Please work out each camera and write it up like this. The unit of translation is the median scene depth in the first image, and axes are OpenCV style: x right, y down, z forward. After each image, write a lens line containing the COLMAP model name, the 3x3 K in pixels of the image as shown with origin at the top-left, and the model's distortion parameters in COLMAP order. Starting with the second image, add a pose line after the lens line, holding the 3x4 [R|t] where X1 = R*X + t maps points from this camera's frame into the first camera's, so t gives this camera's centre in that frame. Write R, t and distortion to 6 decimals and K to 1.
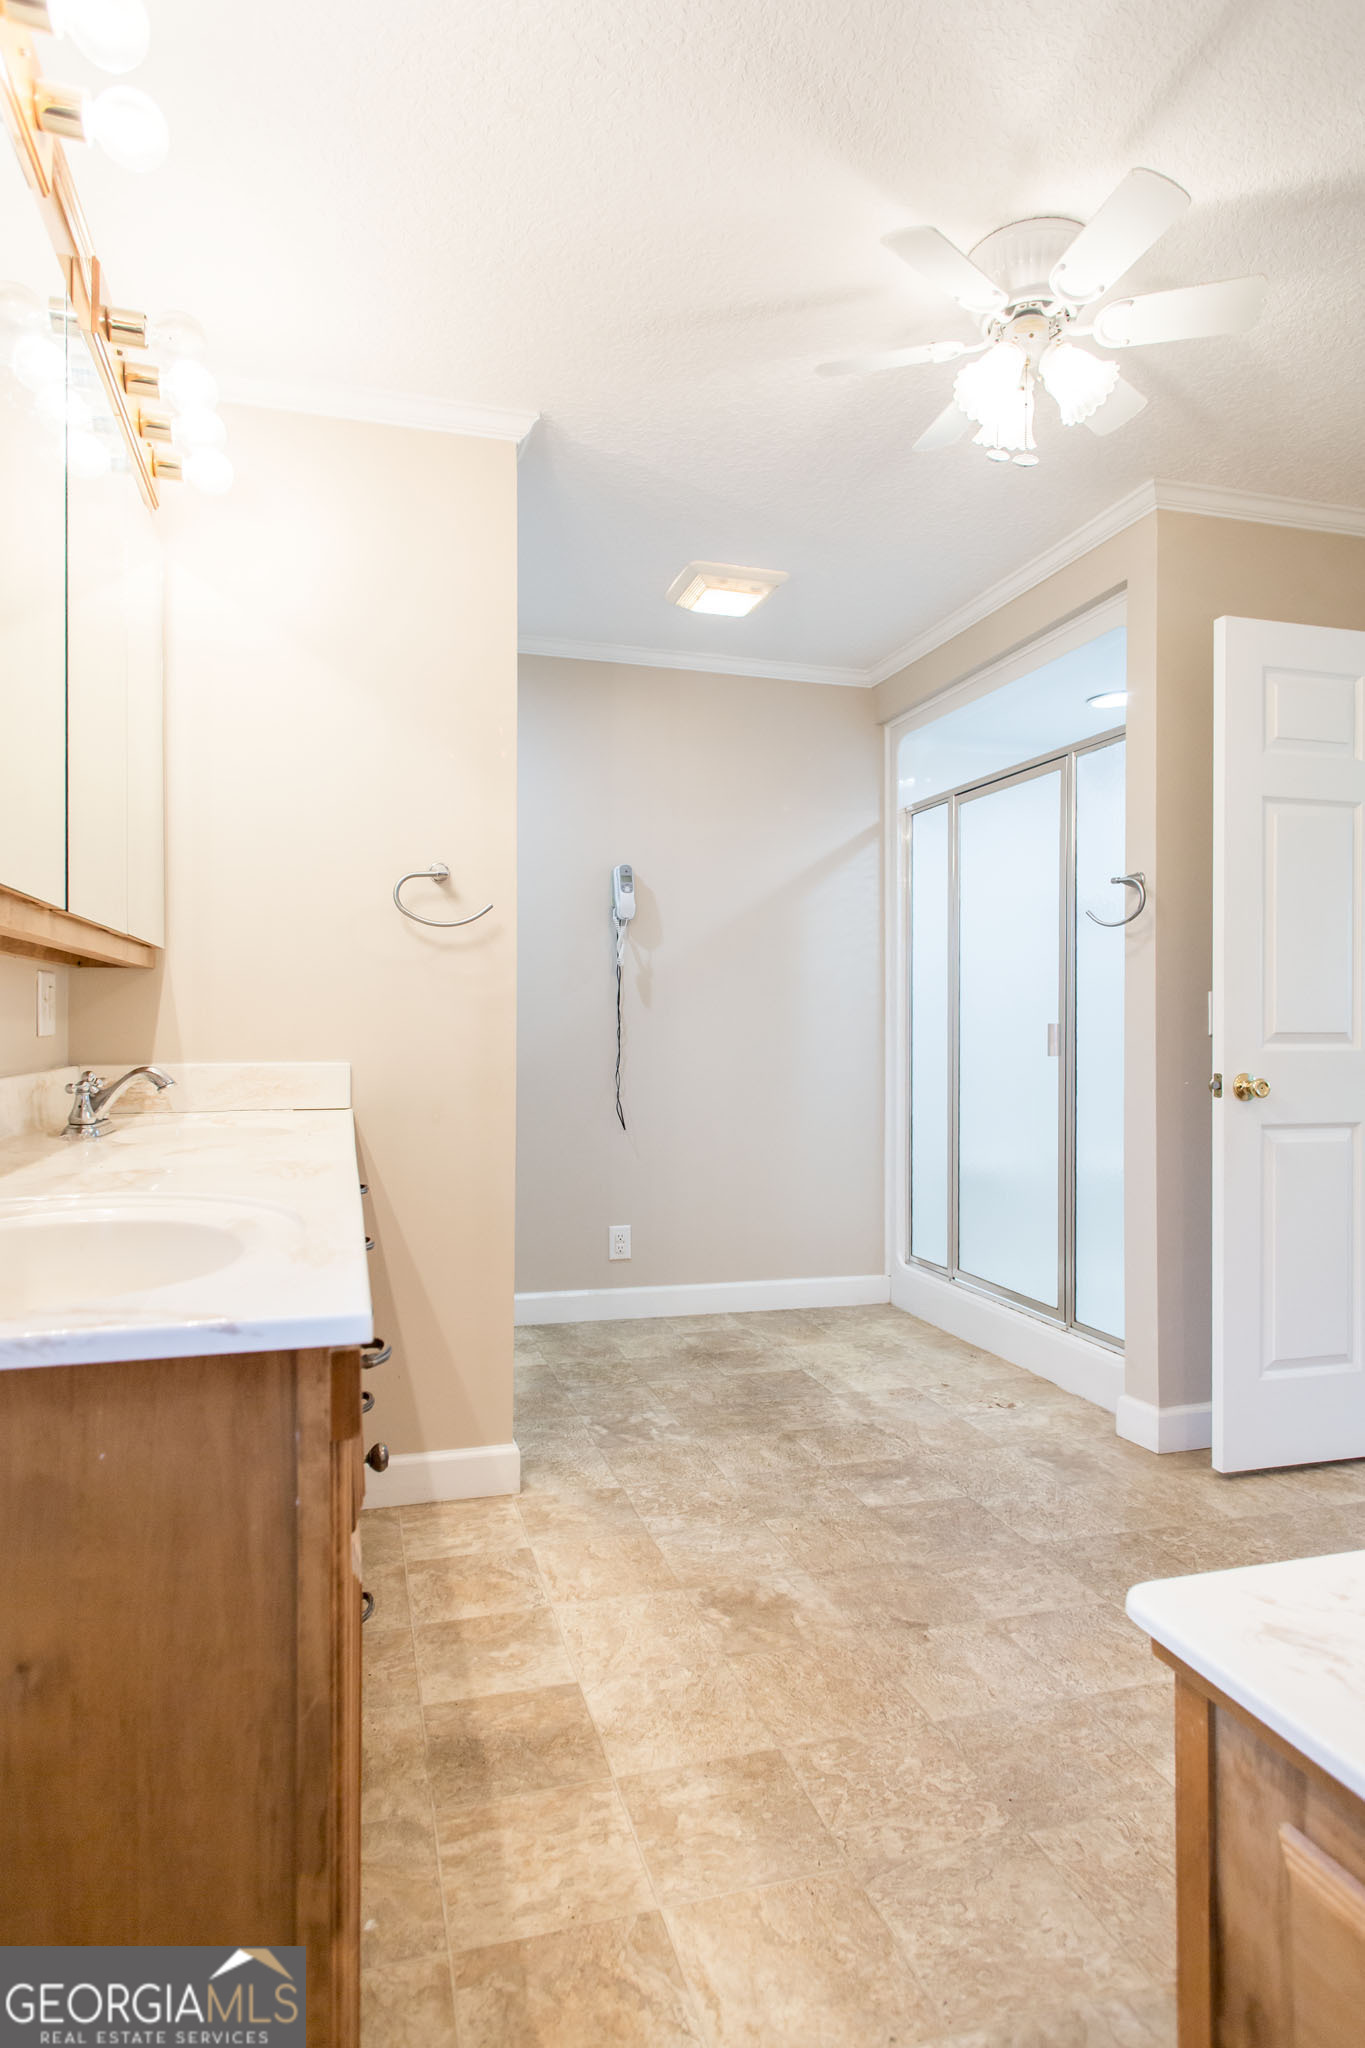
lens RADIAL K [[1158.4, 0, 682.5], [0, 1158.4, 1024.0], [0, 0, 1]] dist [0.015194, 0.000574]
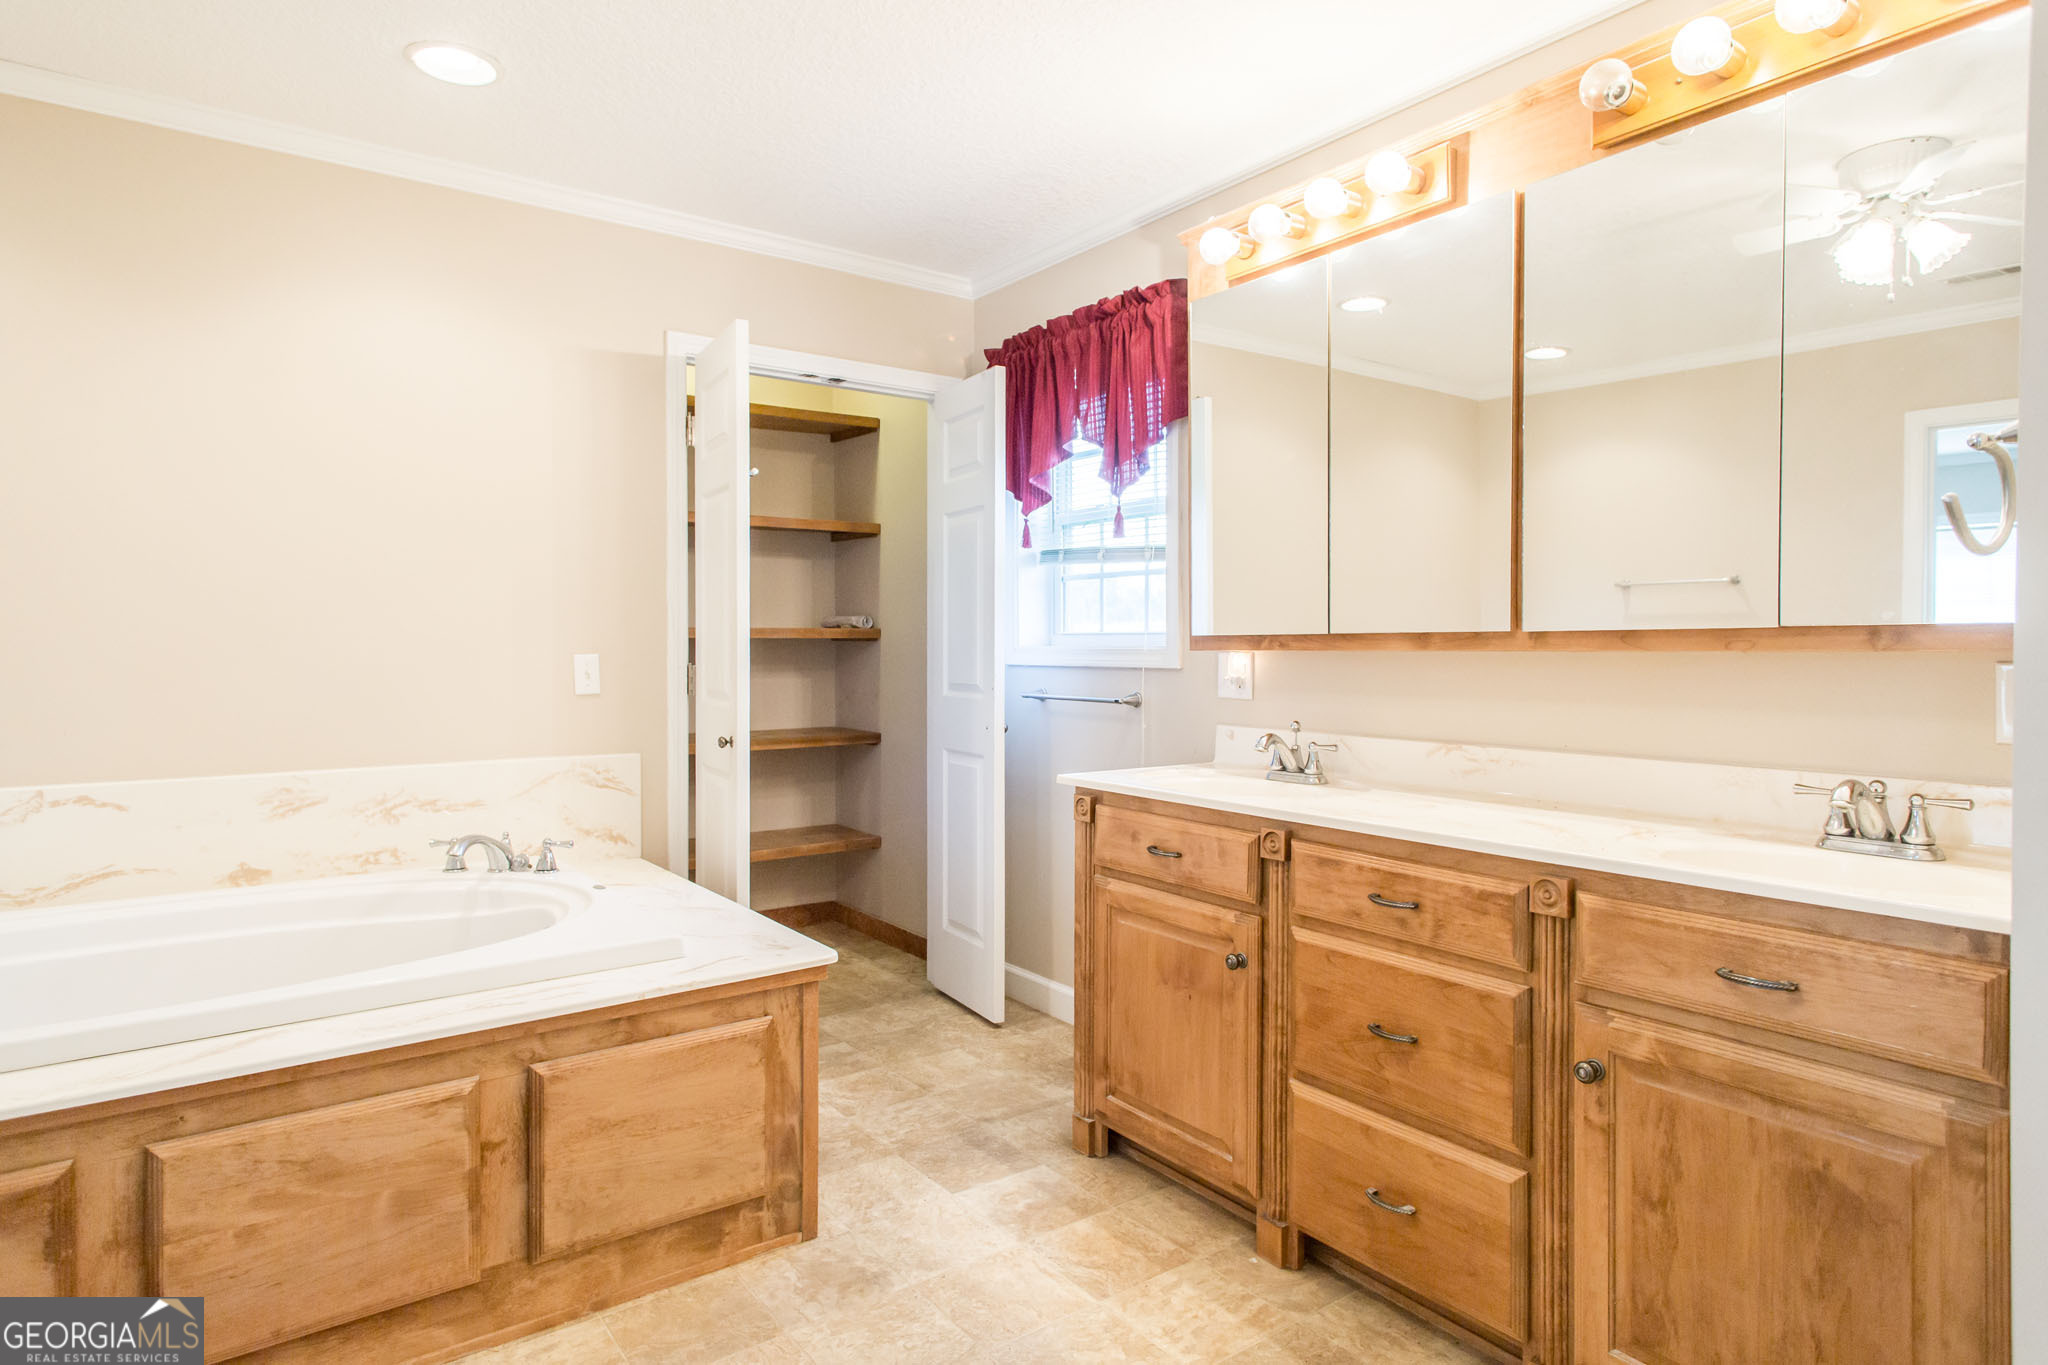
lens RADIAL K [[1158.4, 0, 1030.5], [0, 1158.4, 649.9], [0, 0, 1]] dist [0.015194, 0.000574]
pose [[-0.940300, 0.000087, -0.340346, 0.400415], [0.000446, 0.999999, -0.000979, -0.065161], [0.340346, -0.001073, -0.940300, 1.647765]]
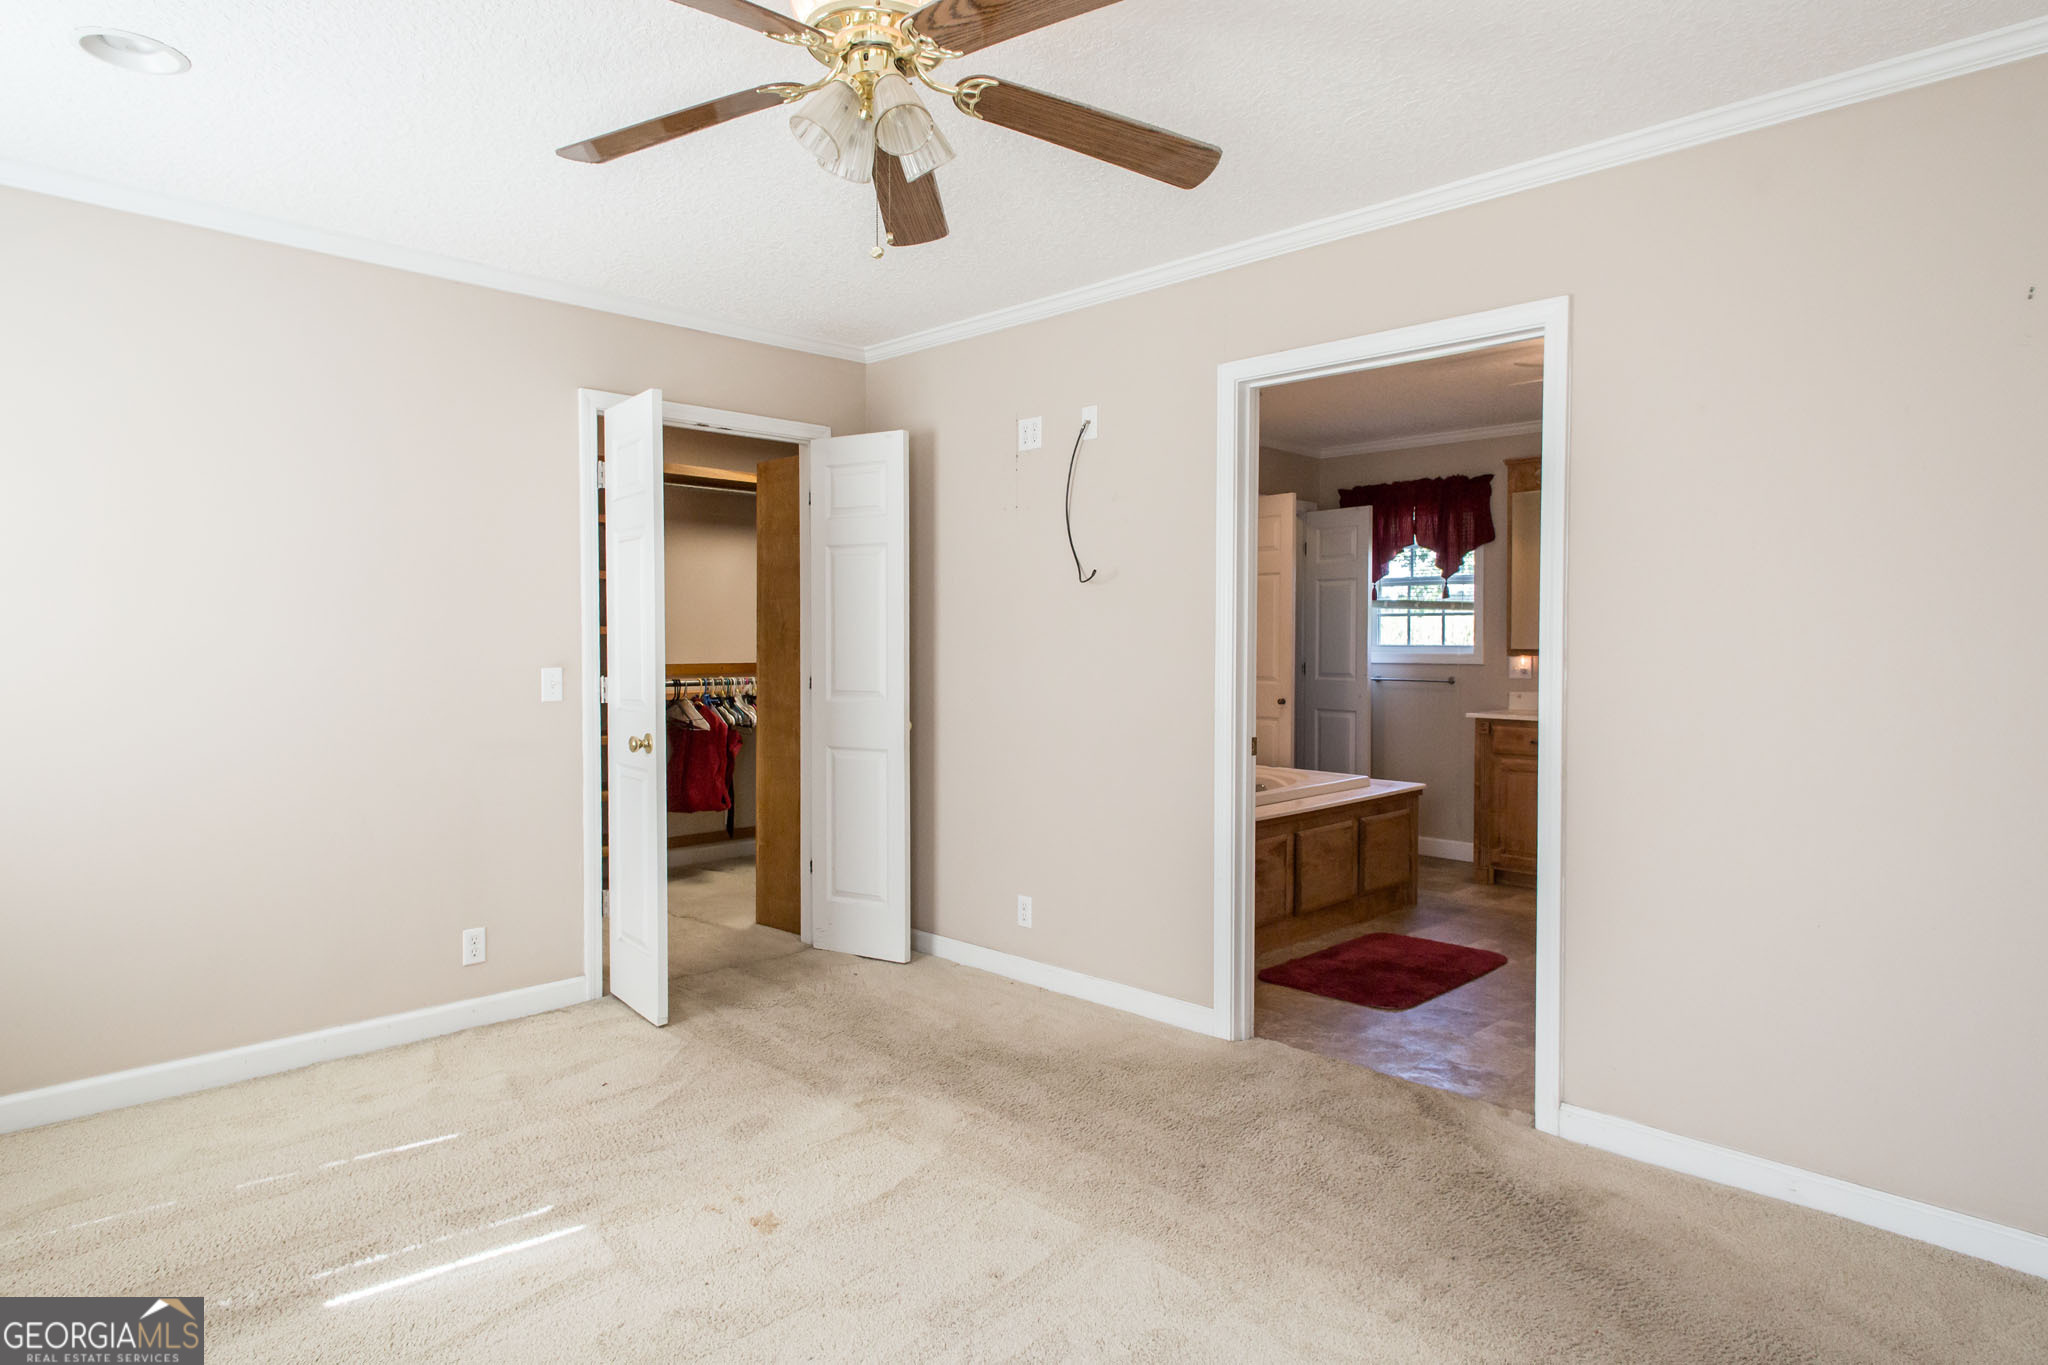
lens RADIAL K [[1192.8, 0, 1019.1], [0, 1192.8, 661.3], [0, 0, 1]] dist [0.016048, -0.000775]
pose [[-0.875887, 0.005610, -0.482483, 2.402178], [-0.000187, 0.999928, 0.011967, -0.088732], [0.482515, 0.010572, -0.875824, 2.509075]]
